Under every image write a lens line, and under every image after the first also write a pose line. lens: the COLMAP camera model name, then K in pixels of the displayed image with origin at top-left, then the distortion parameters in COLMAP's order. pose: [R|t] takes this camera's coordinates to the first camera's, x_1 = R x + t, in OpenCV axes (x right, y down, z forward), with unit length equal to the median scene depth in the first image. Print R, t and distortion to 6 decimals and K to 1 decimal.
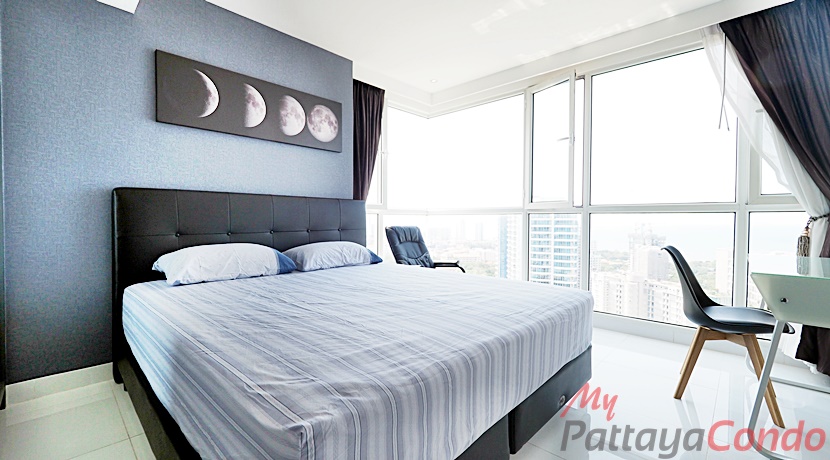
lens RADIAL K [[392.9, 0, 417.4], [0, 392.9, 230.7], [0, 0, 1]] dist [0.019386, 0.000114]
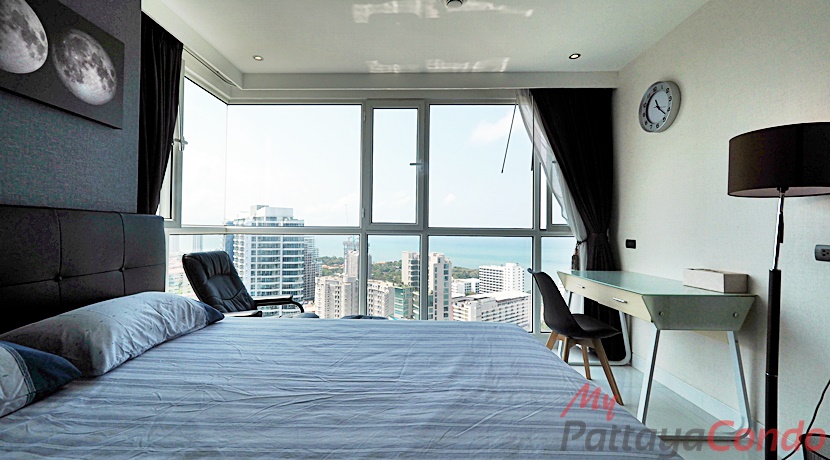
lens RADIAL K [[361.0, 0, 394.4], [0, 361.0, 223.6], [0, 0, 1]] dist [0.000174, -0.000111]
pose [[0.723397, 0.011678, 0.690333, -0.254717], [0.008252, 0.999639, -0.025557, -0.047104], [-0.690382, 0.024184, 0.723040, 0.350813]]
